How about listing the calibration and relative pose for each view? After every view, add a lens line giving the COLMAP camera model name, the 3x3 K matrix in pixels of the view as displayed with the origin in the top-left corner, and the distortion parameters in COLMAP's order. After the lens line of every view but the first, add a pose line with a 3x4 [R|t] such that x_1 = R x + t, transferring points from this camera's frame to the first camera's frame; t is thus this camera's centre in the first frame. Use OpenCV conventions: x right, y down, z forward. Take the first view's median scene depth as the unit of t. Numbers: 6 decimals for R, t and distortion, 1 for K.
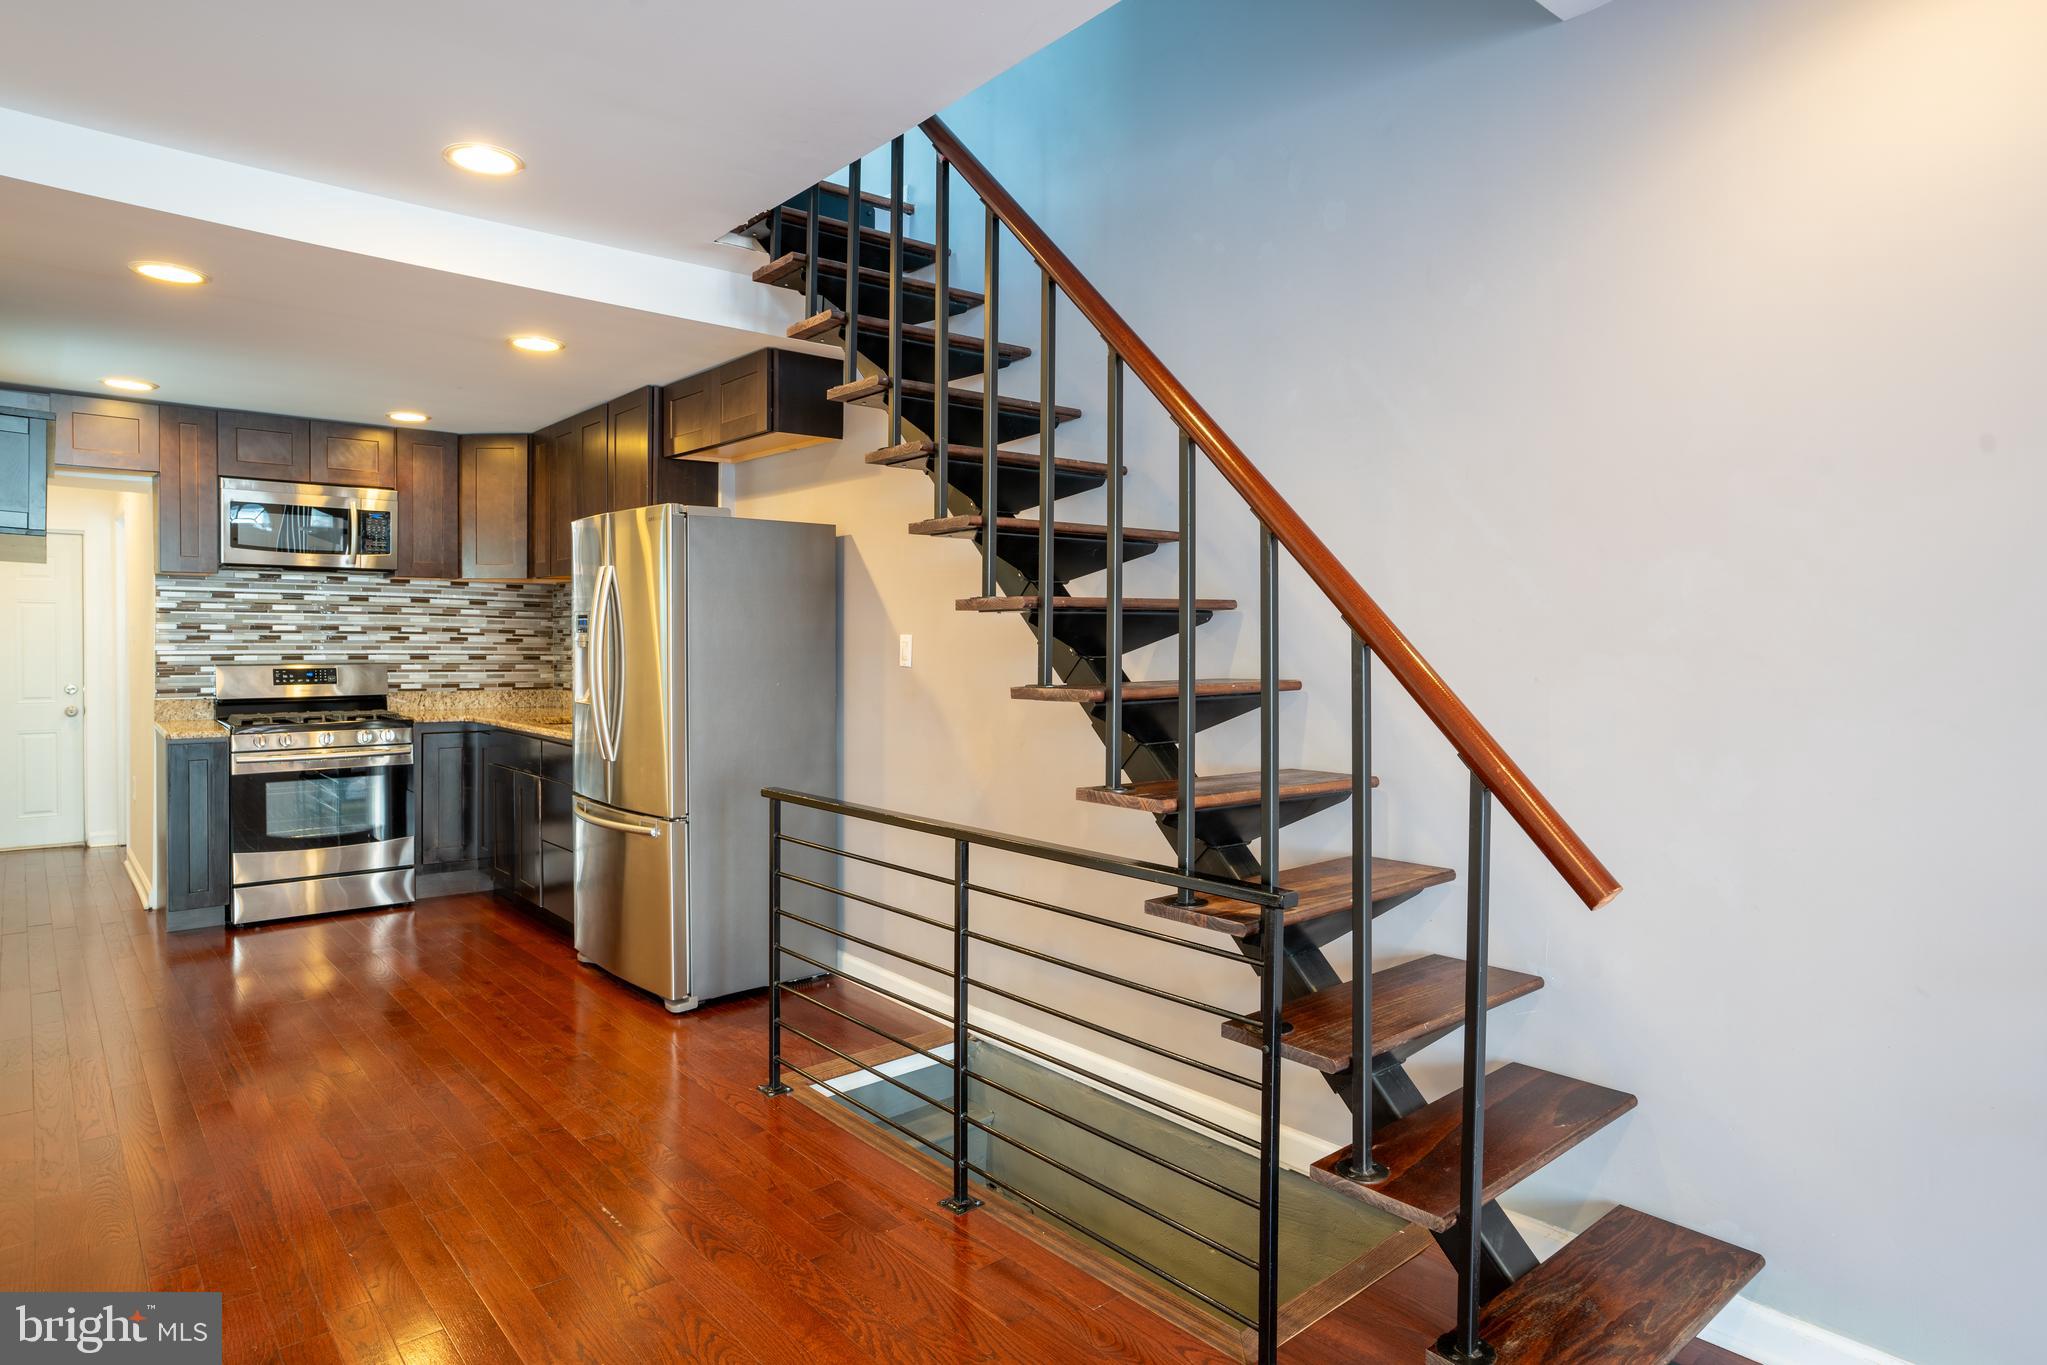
lens RADIAL K [[1179.8, 0, 1024.3], [0, 1179.8, 660.5], [0, 0, 1]] dist [-0.057472, 0.061212]
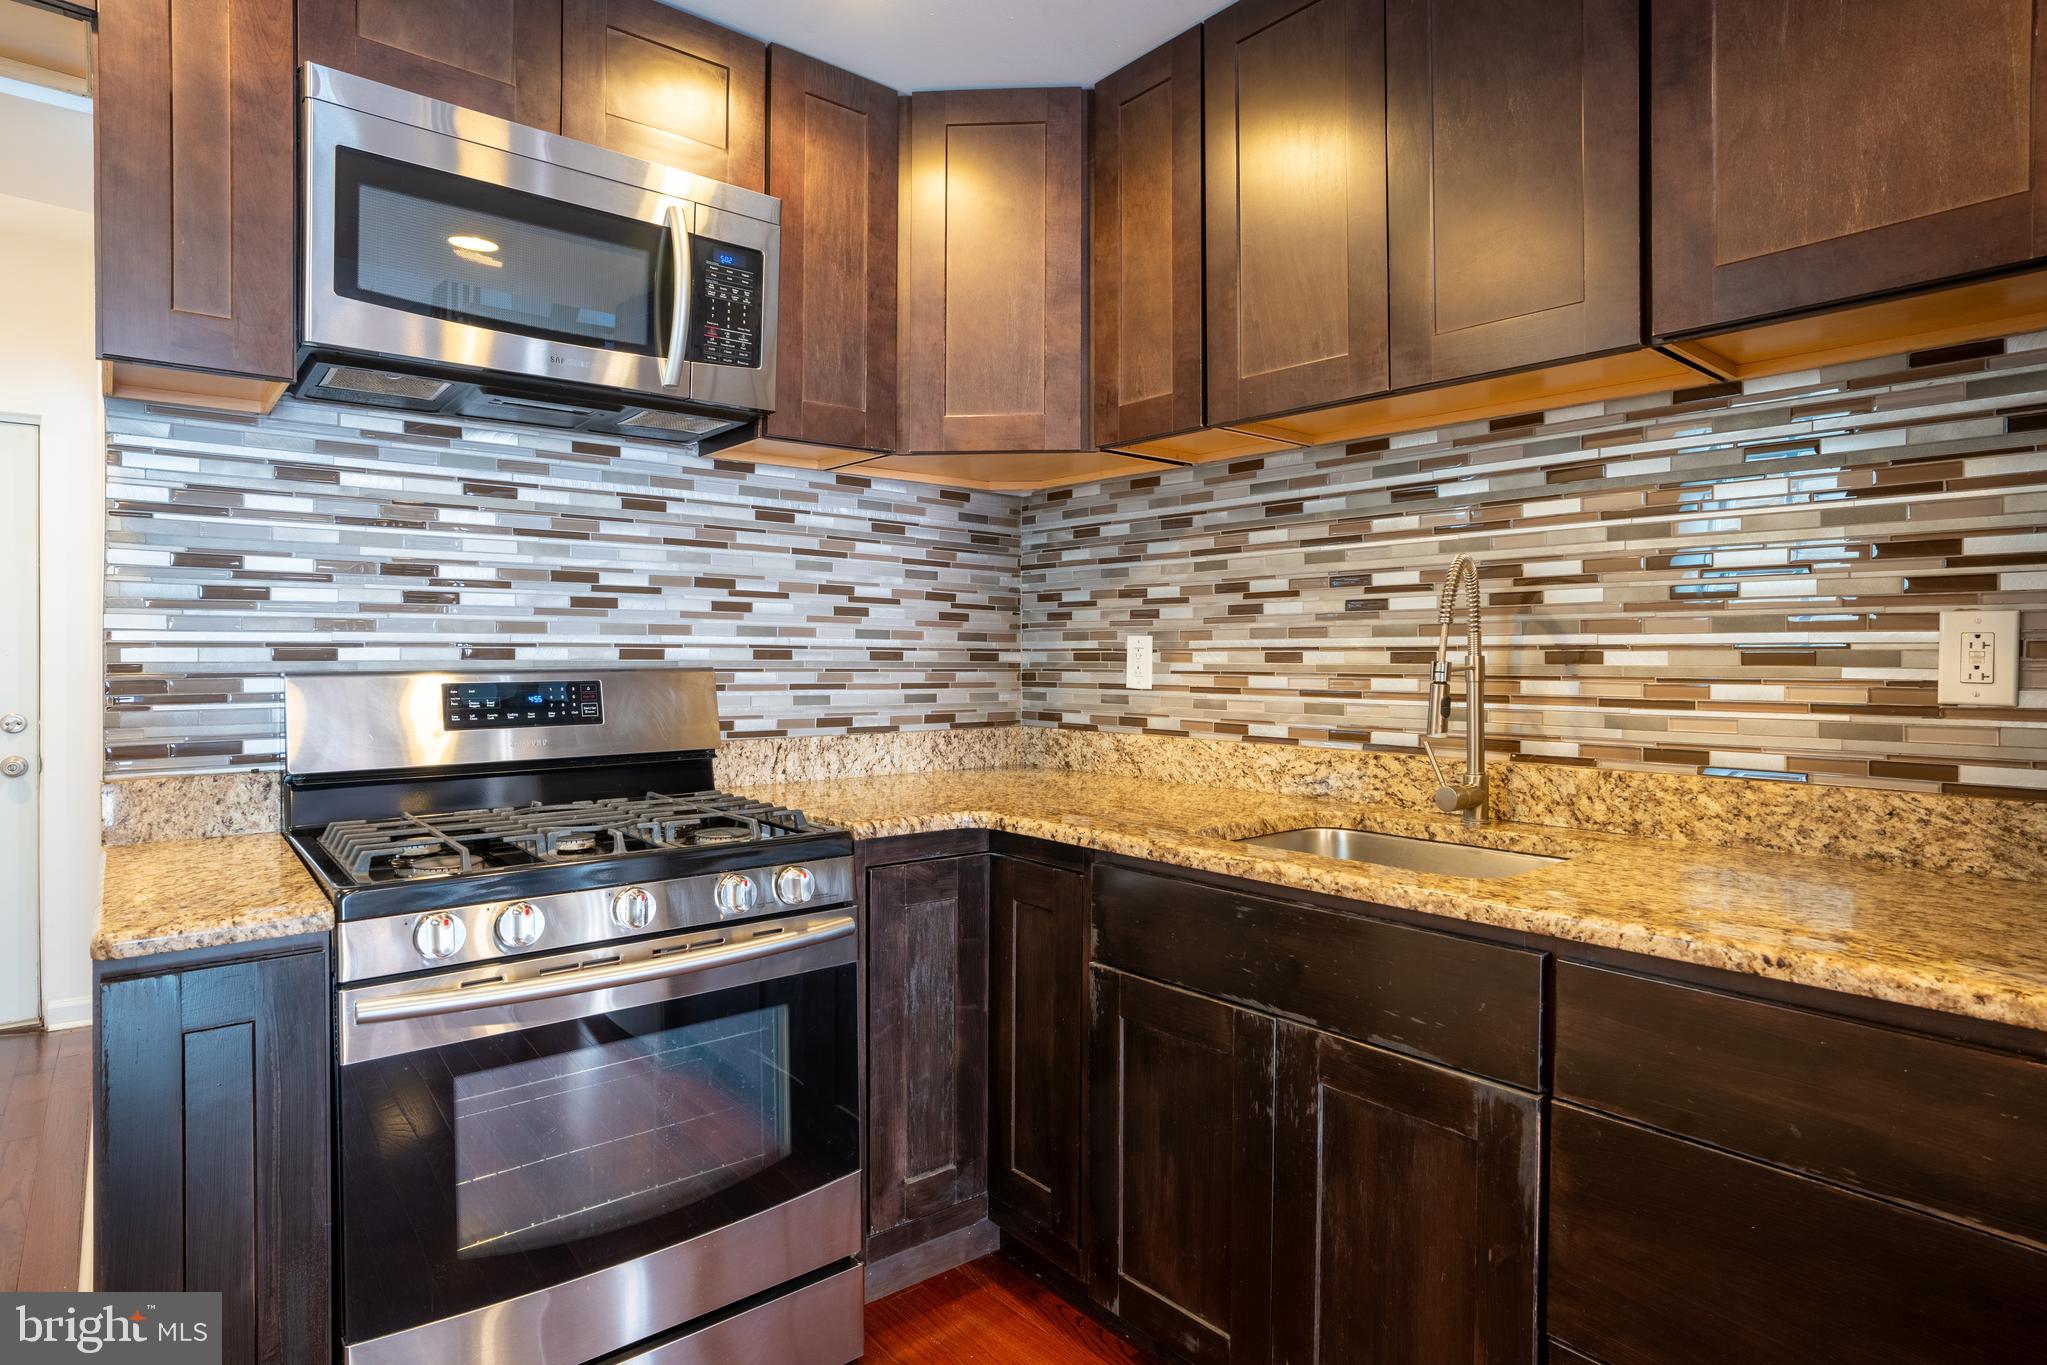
lens RADIAL K [[1116.8, 0, 1052.0], [0, 1116.8, 658.1], [0, 0, 1]] dist [-0.071892, 0.047625]
pose [[0.999993, -0.003722, 0.000055, -0.463681], [0.003722, 0.999928, -0.011371, 0.003802], [-0.000012, 0.011371, 0.999935, 0.671178]]
